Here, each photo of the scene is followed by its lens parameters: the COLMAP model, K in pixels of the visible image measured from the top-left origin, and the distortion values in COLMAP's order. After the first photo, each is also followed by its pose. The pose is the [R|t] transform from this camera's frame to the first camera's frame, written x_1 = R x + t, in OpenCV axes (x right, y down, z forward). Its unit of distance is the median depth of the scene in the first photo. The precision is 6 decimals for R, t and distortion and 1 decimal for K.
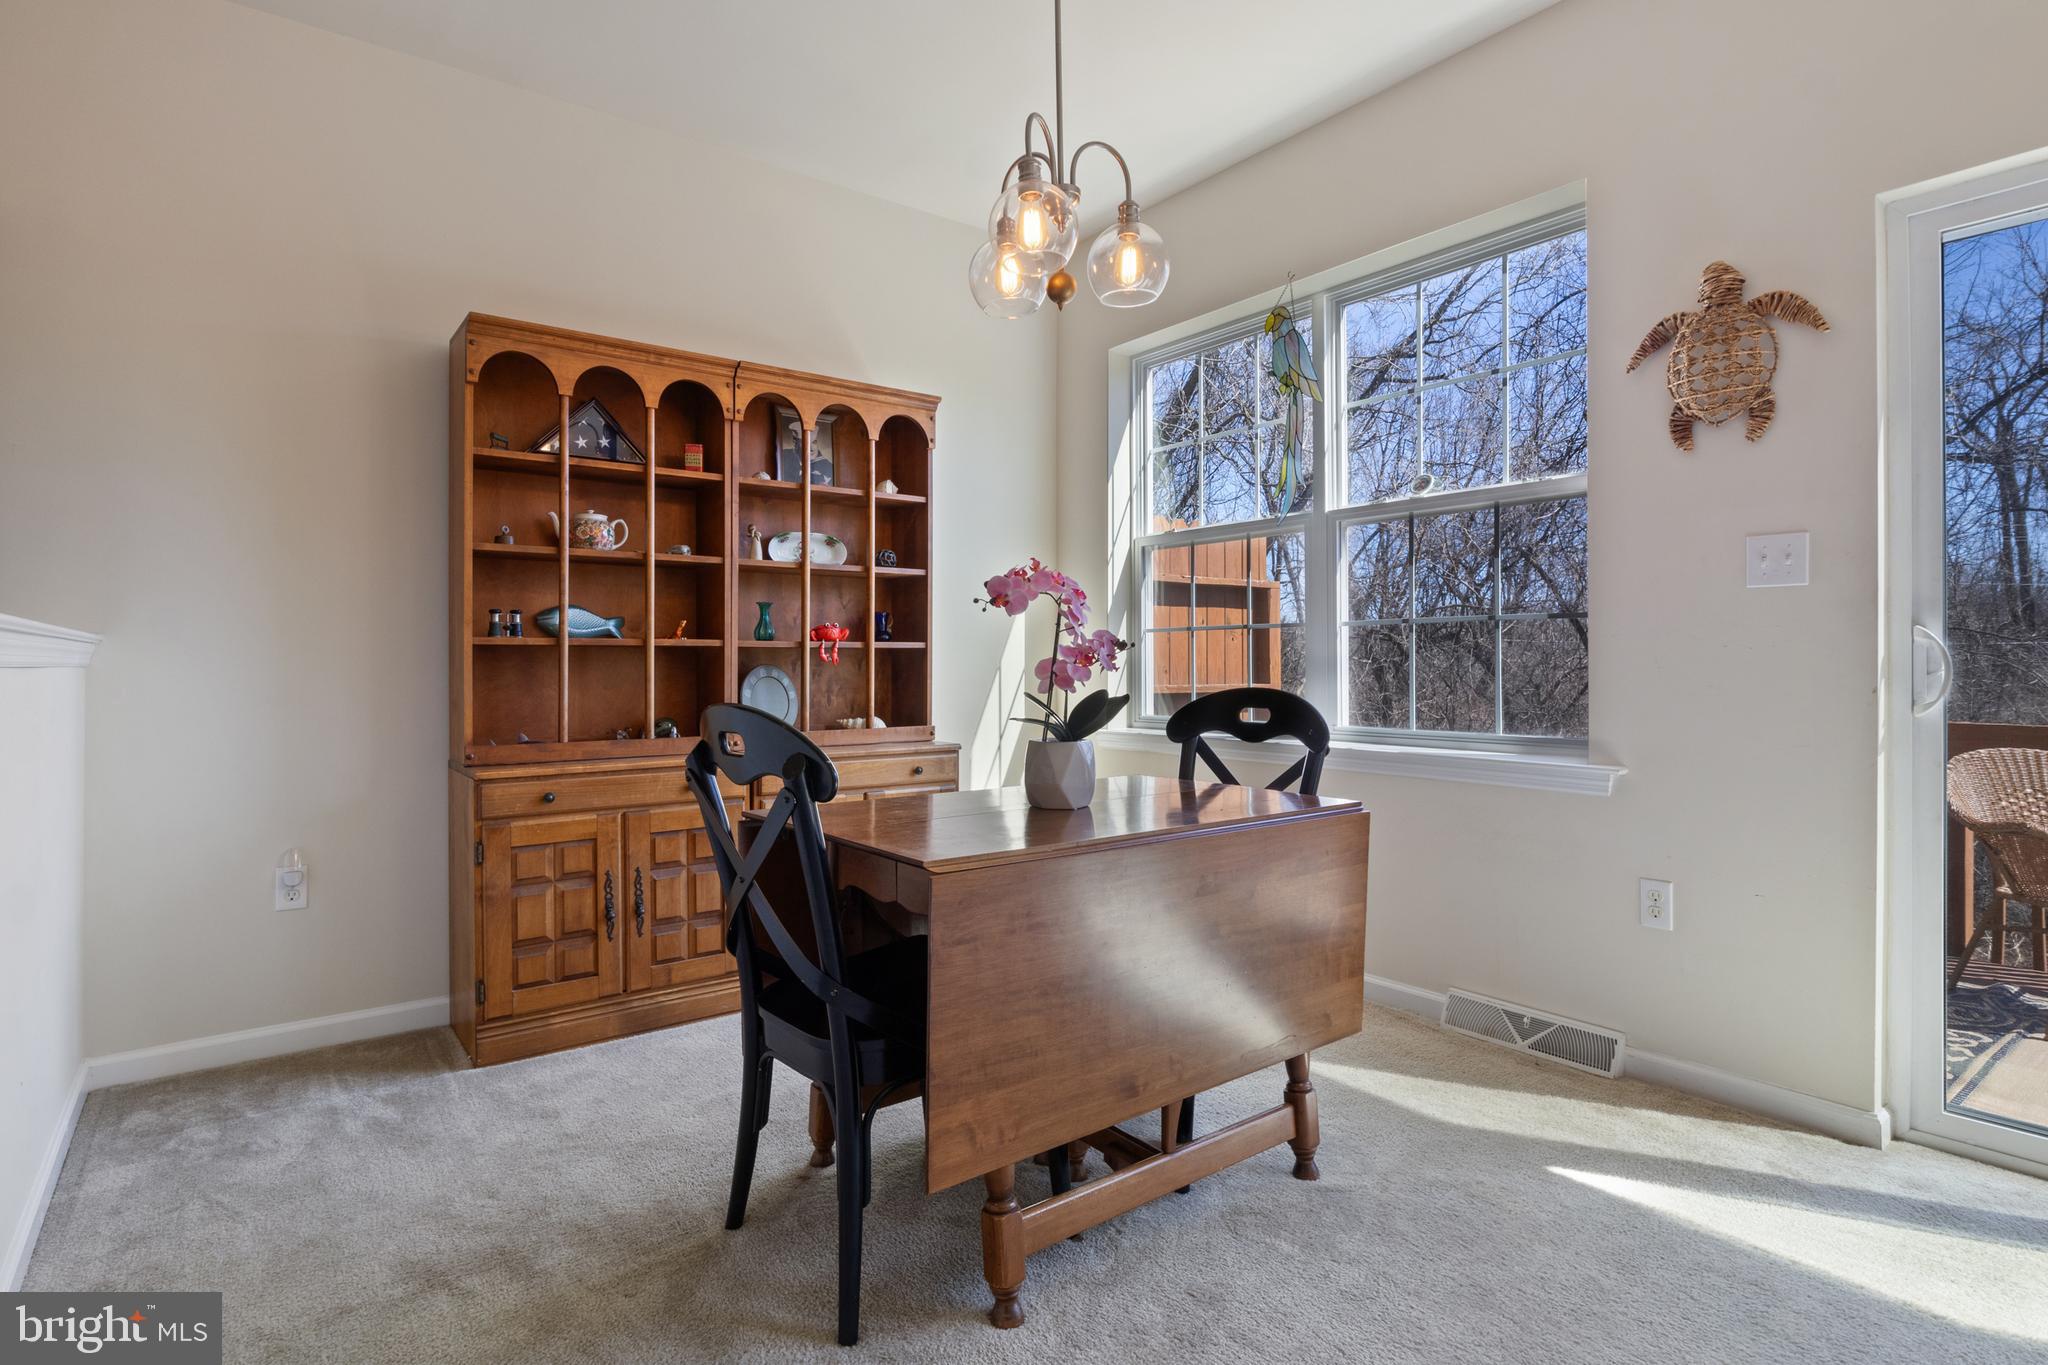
lens RADIAL K [[1034.0, 0, 1021.3], [0, 1034.0, 664.6], [0, 0, 1]] dist [-0.008552, -0.000719]
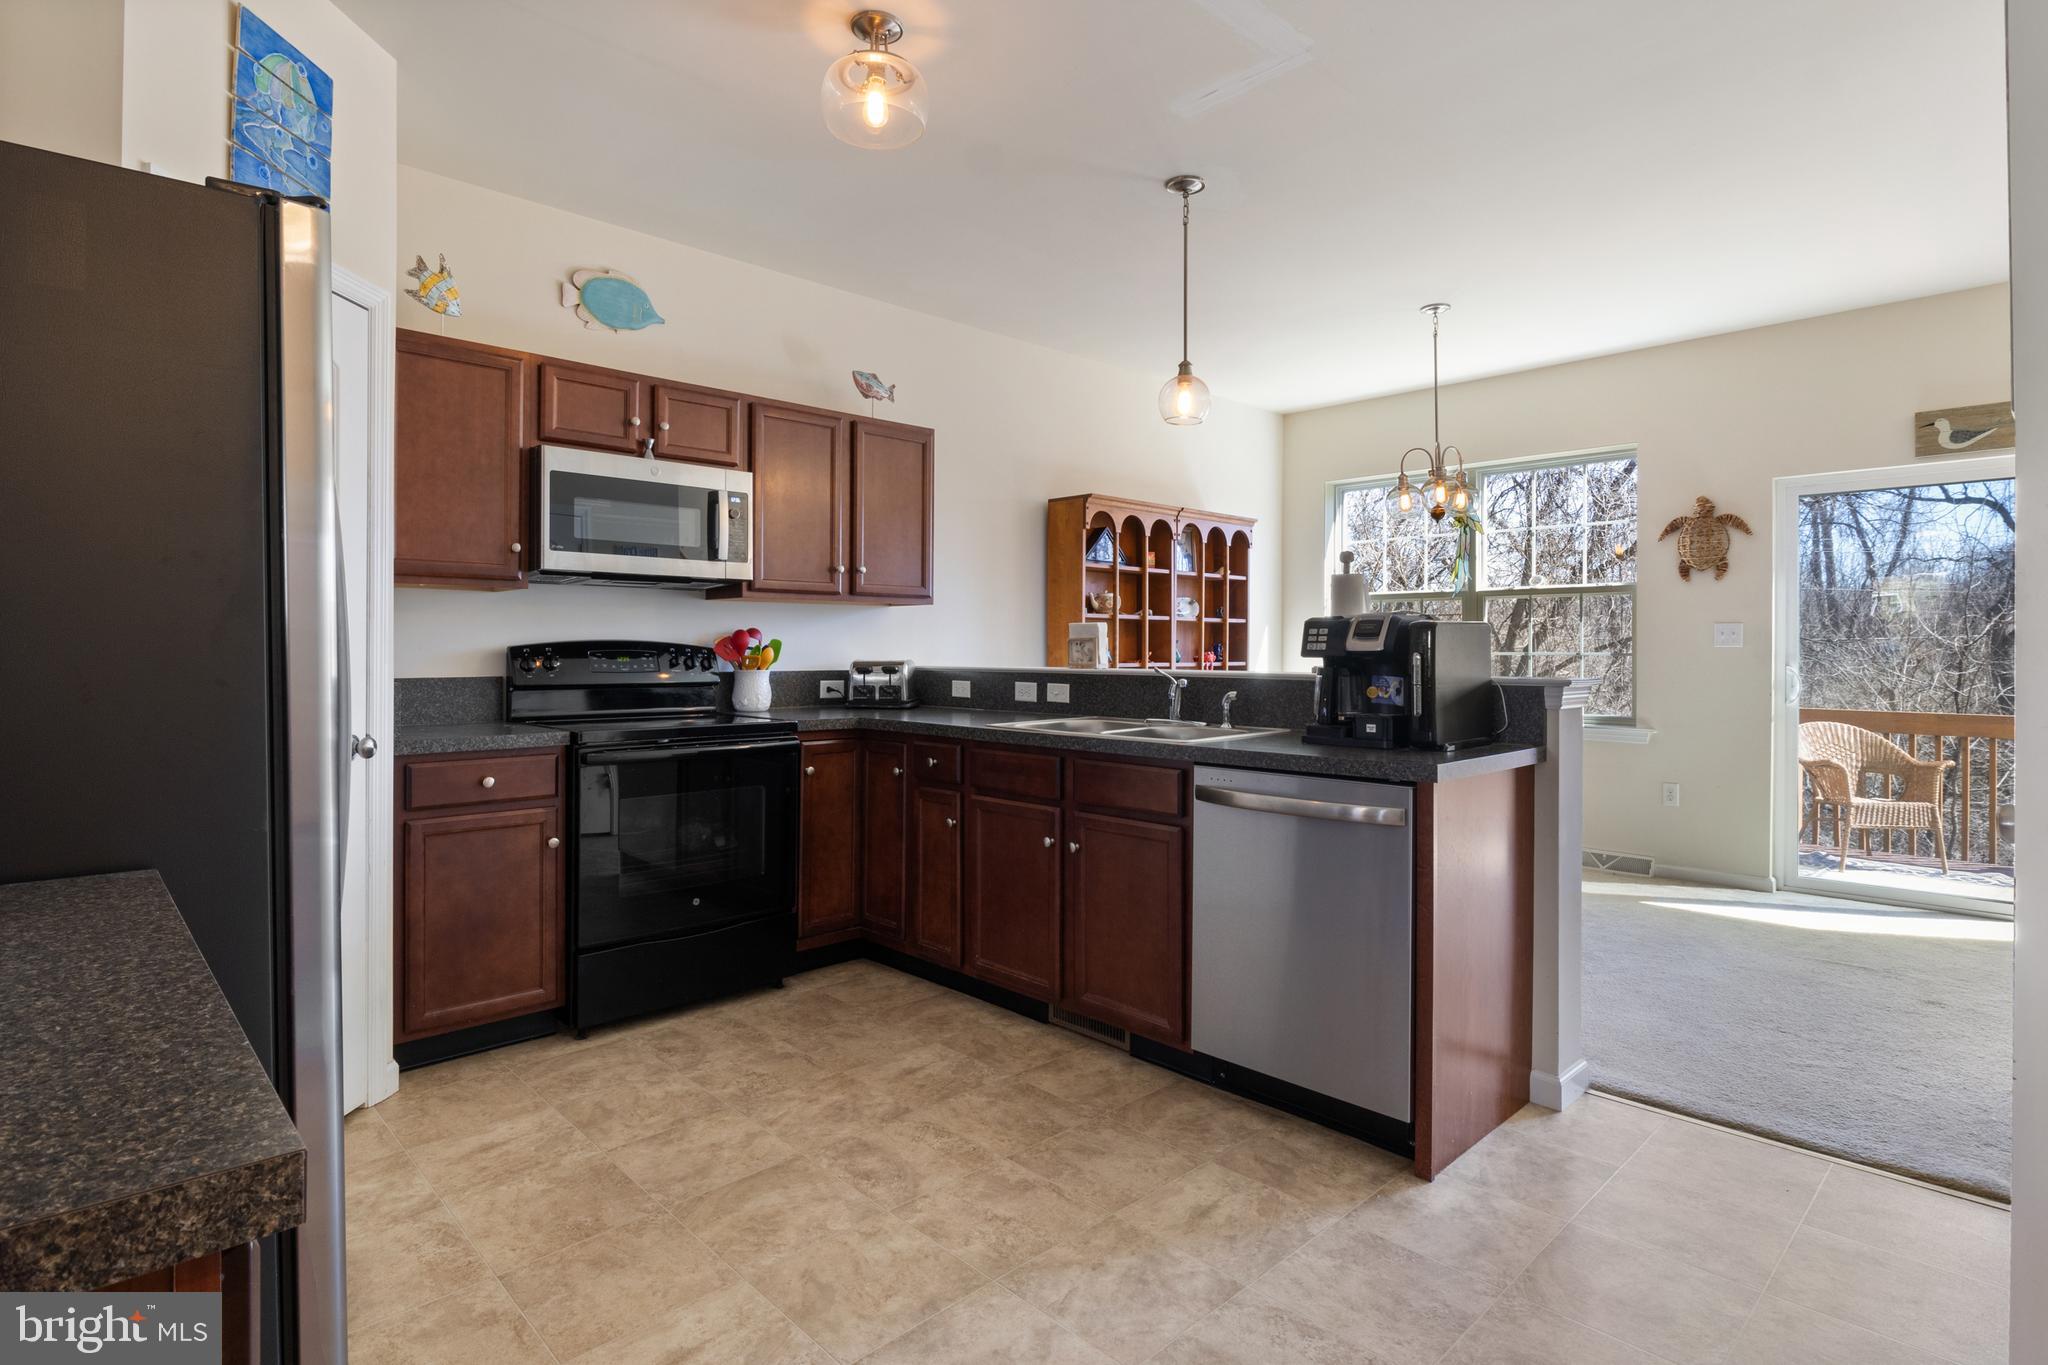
lens RADIAL K [[1041.8, 0, 1020.4], [0, 1041.8, 646.7], [0, 0, 1]] dist [-0.003017, 0.000150]
pose [[0.993545, 0.006396, 0.113257, -0.828113], [-0.006093, 0.999977, -0.003015, -0.048680], [-0.113274, 0.002305, 0.993561, -0.843003]]
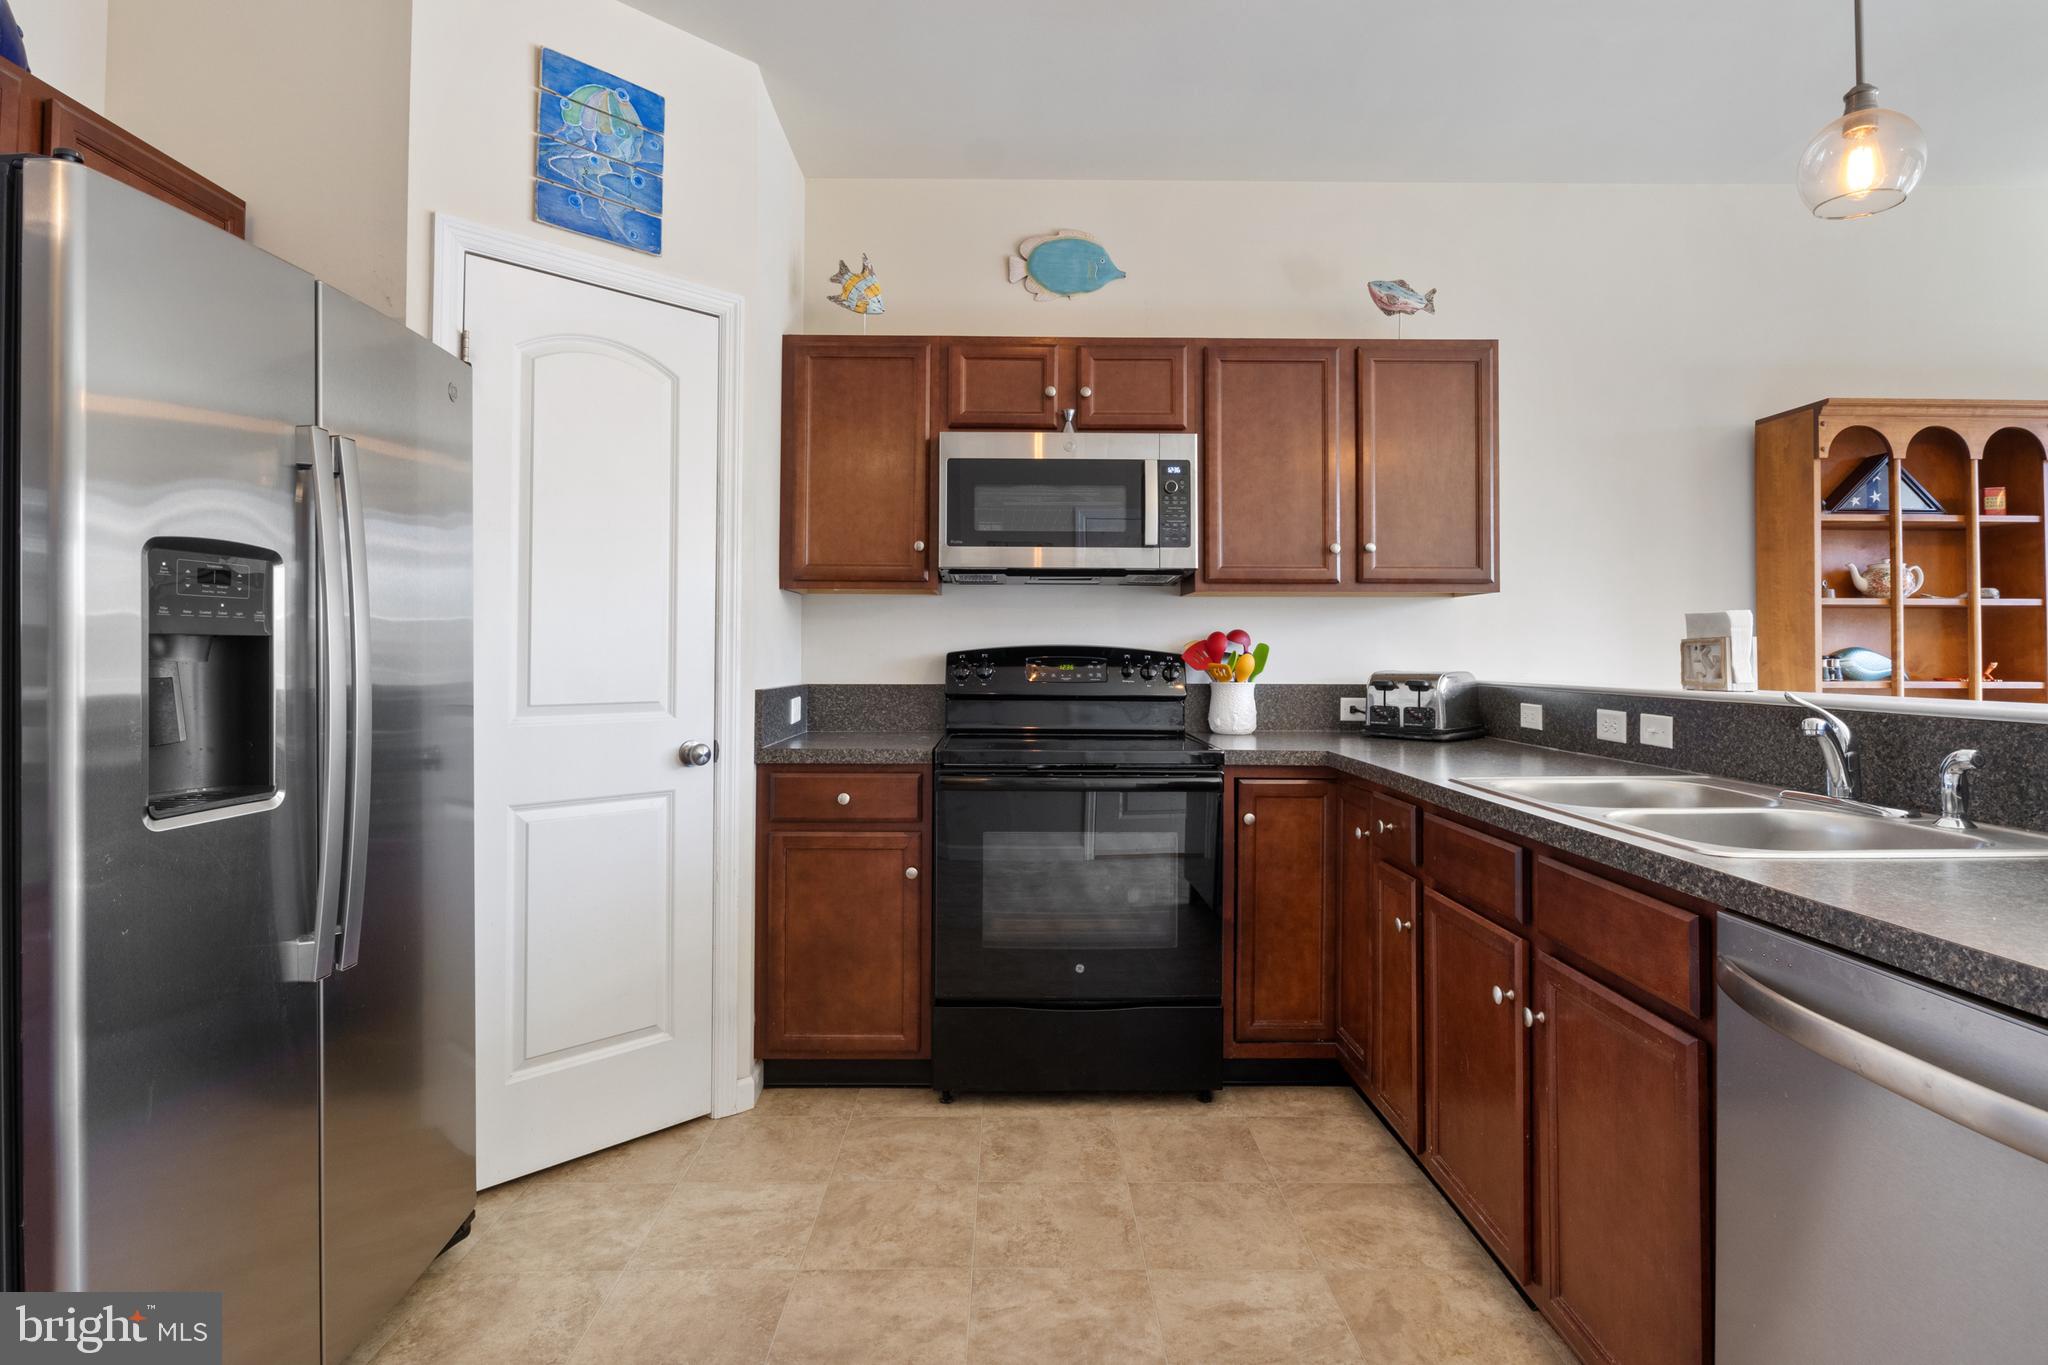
lens RADIAL K [[1037.9, 0, 1018.4], [0, 1037.9, 635.2], [0, 0, 1]] dist [-0.011158, 0.000598]
pose [[0.799215, -0.005028, -0.601025, -0.533092], [-0.006592, 0.999832, -0.017130, -0.049455], [0.601010, 0.017653, 0.799047, -0.428509]]
